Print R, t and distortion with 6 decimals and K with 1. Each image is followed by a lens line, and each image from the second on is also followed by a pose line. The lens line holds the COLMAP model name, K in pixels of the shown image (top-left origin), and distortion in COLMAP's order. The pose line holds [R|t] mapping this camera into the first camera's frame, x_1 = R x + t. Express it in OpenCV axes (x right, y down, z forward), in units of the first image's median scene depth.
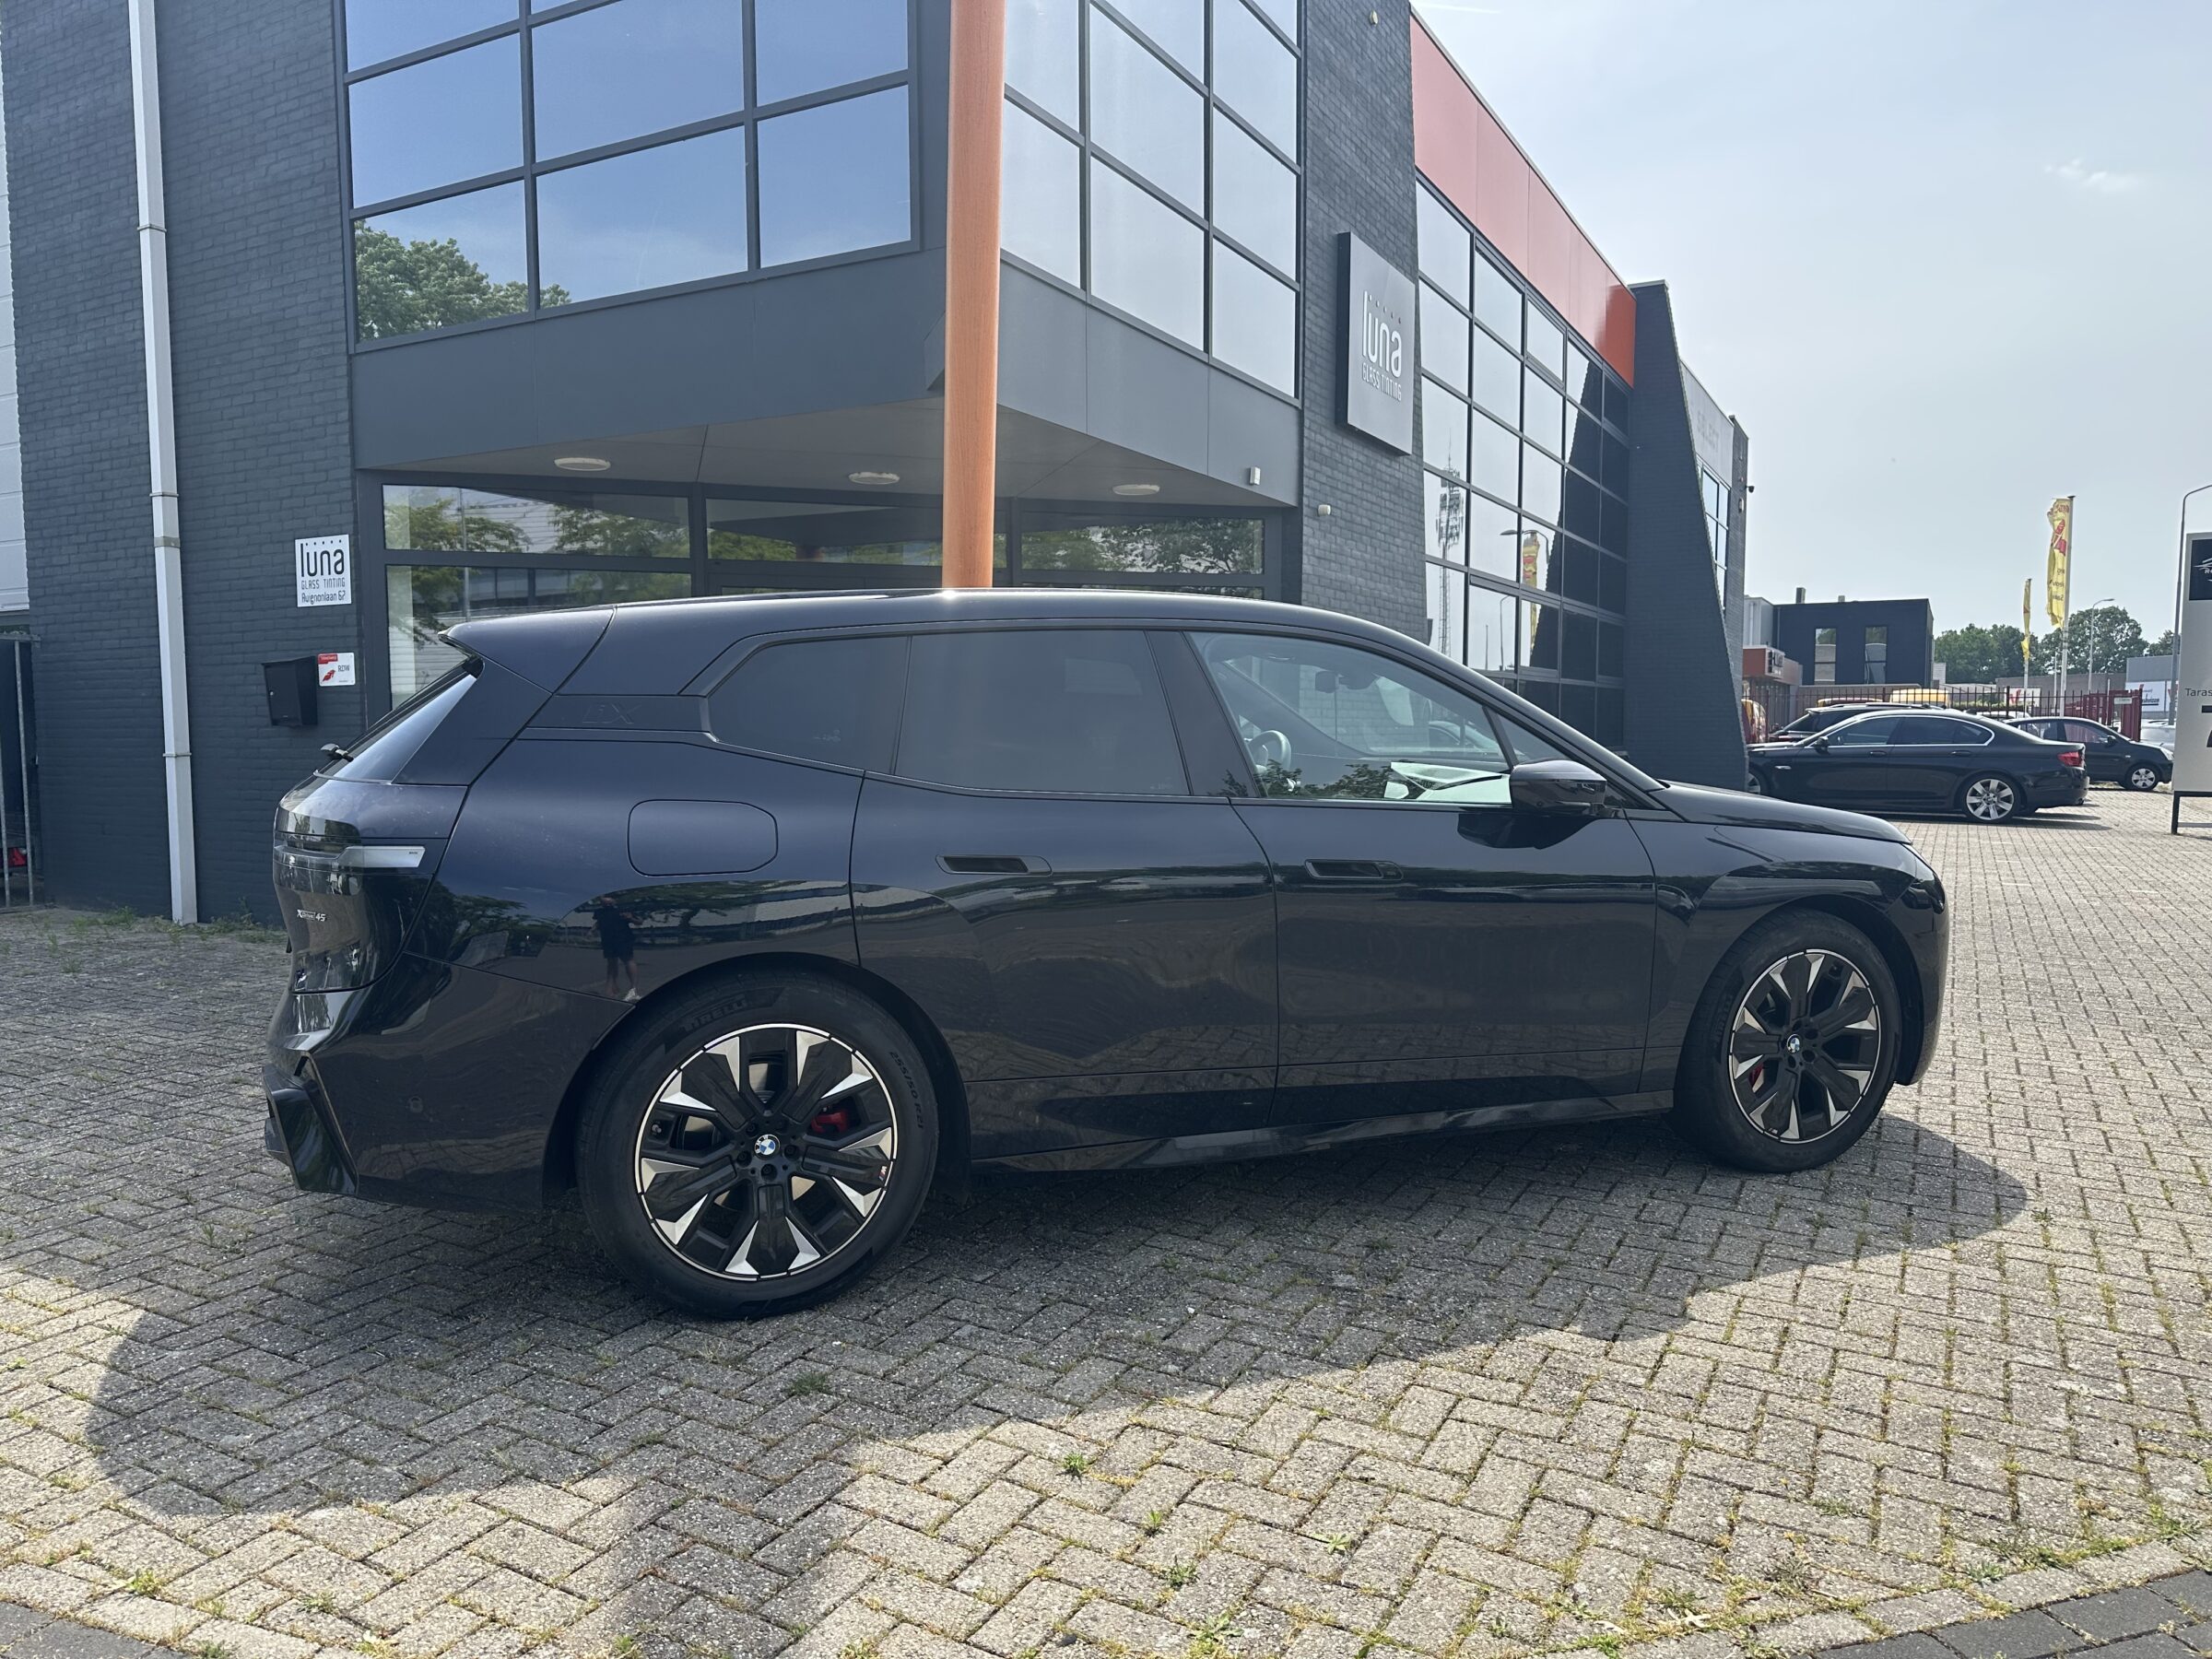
lens RADIAL K [[1554.0, 0, 1091.7], [0, 1554.0, 845.7], [0, 0, 1]] dist [0.025958, -0.033386]
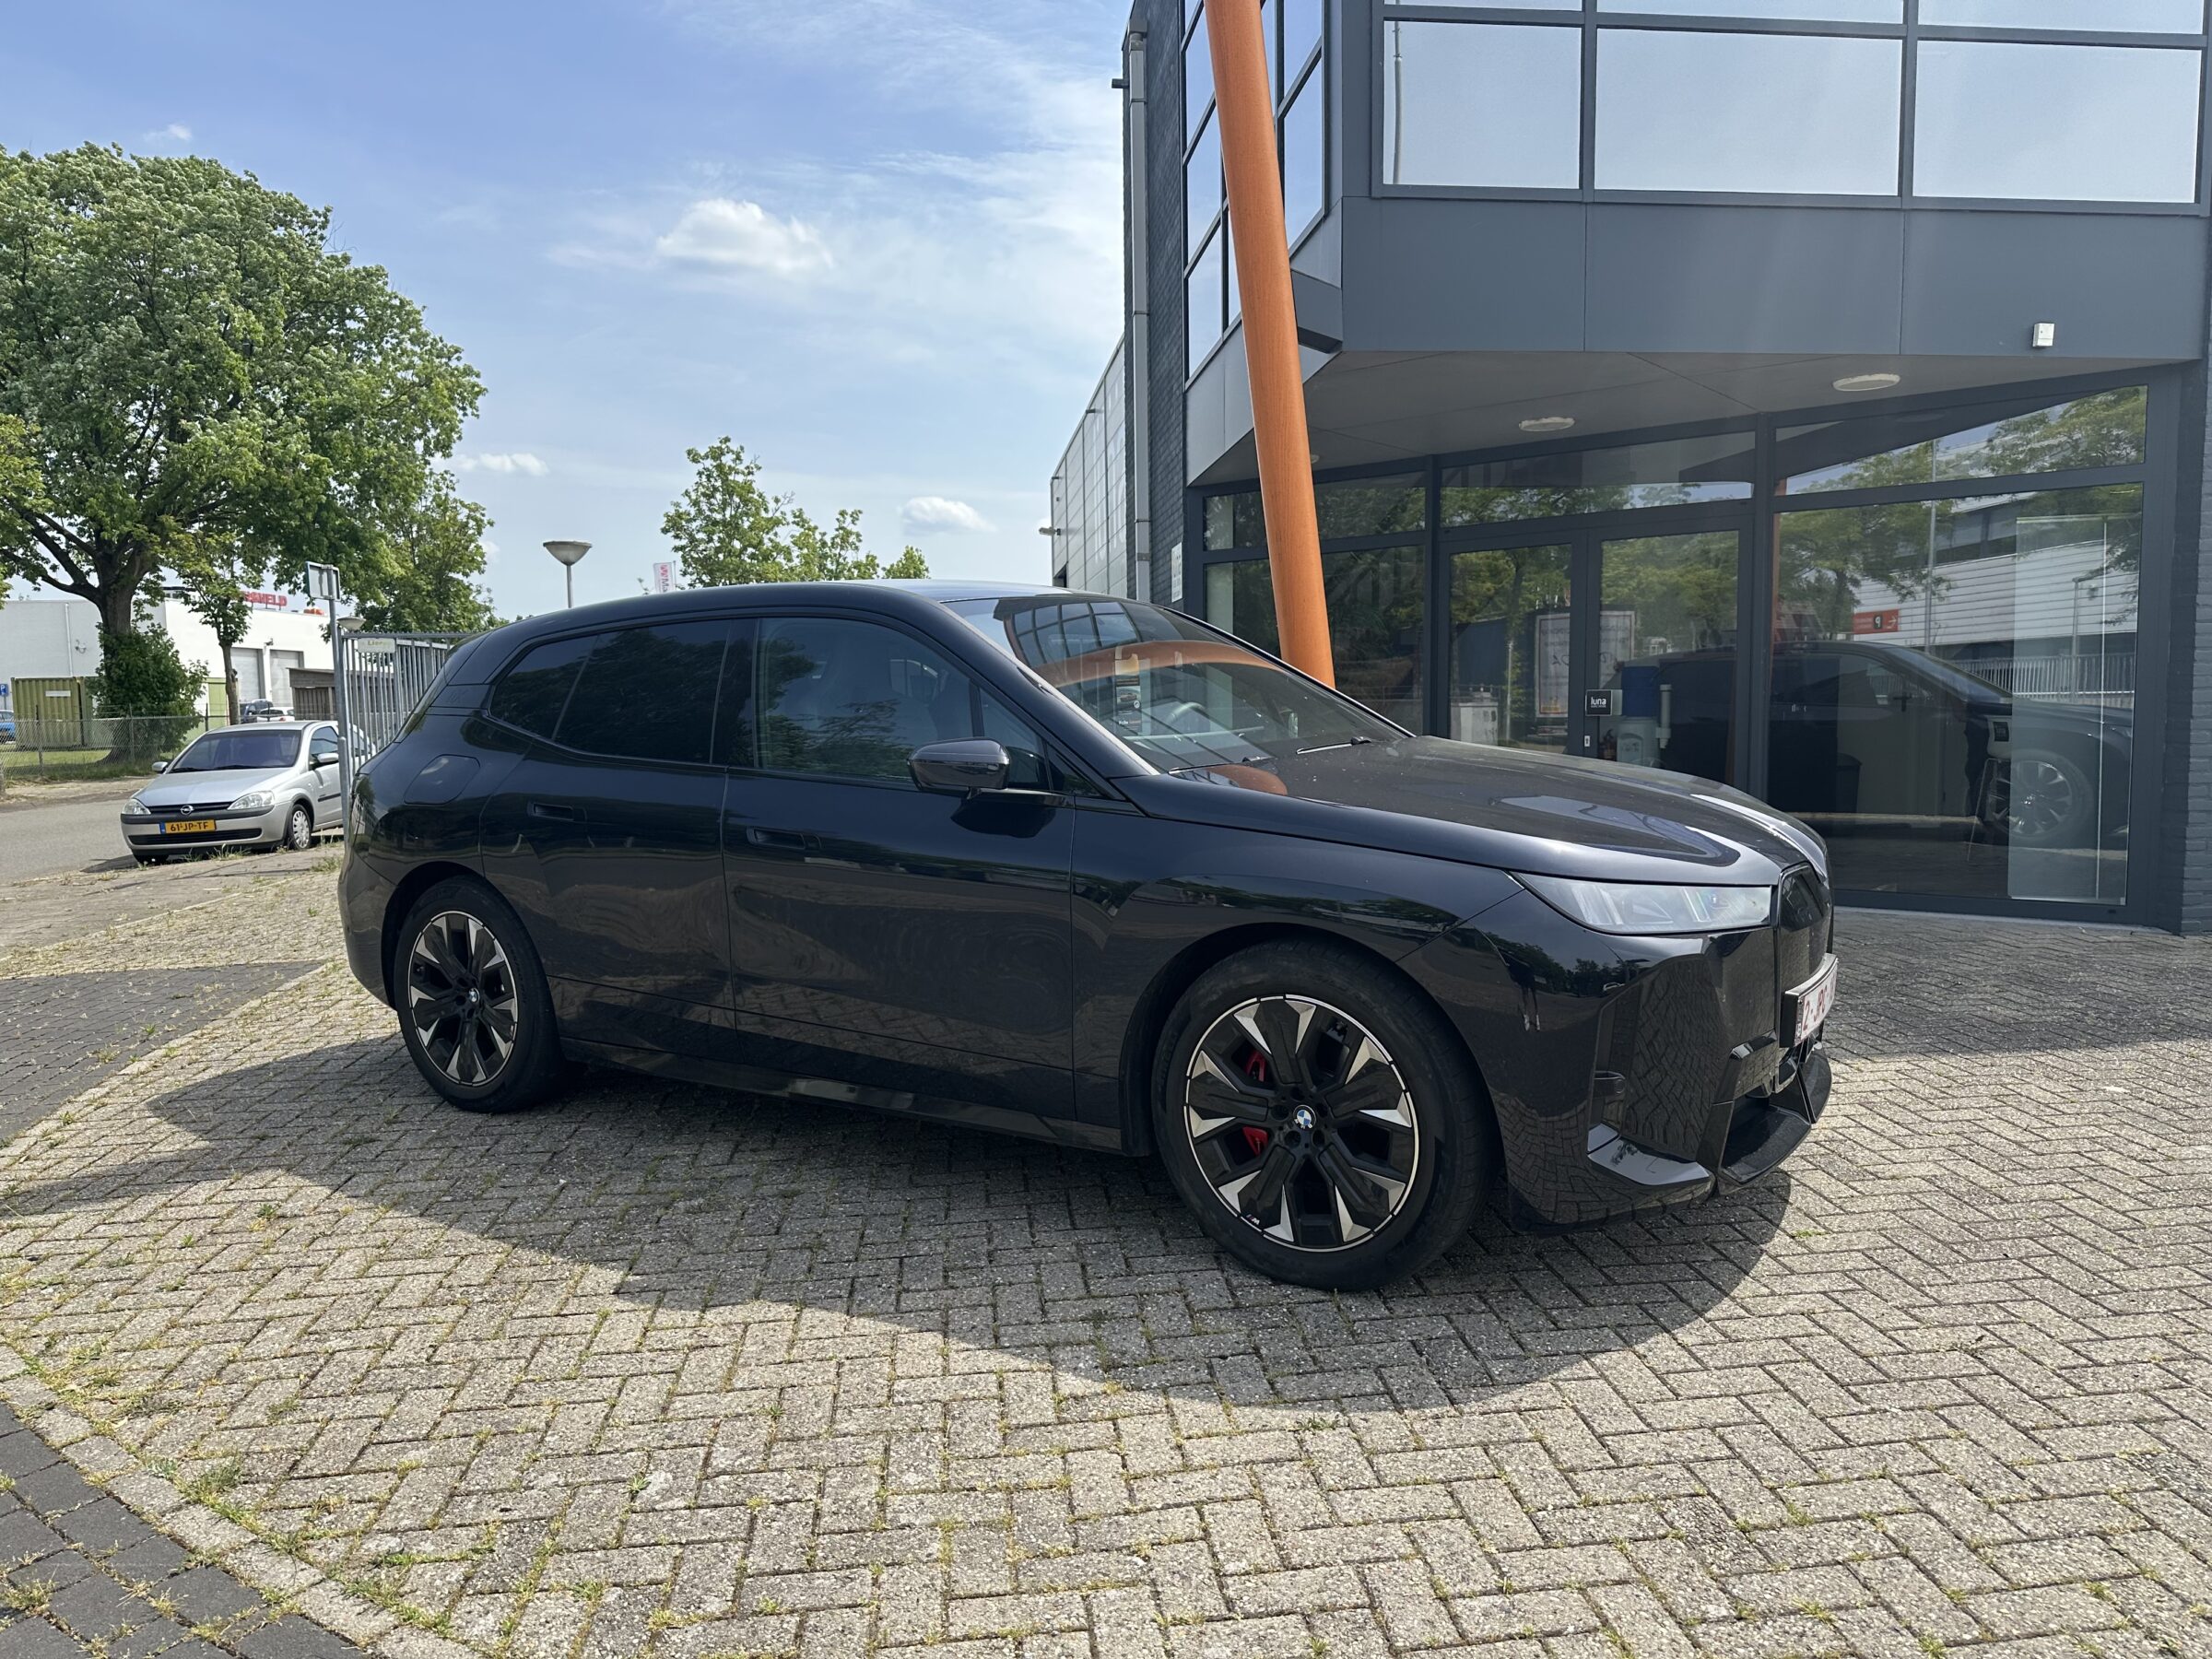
lens RADIAL K [[1554.0, 0, 1107.6], [0, 1554.0, 846.1], [0, 0, 1]] dist [0.025958, -0.033386]
pose [[0.575725, 0.071981, -0.814469, 0.508369], [-0.049323, 0.997361, 0.053279, -0.020623], [0.816155, 0.009498, 0.577756, 0.247676]]
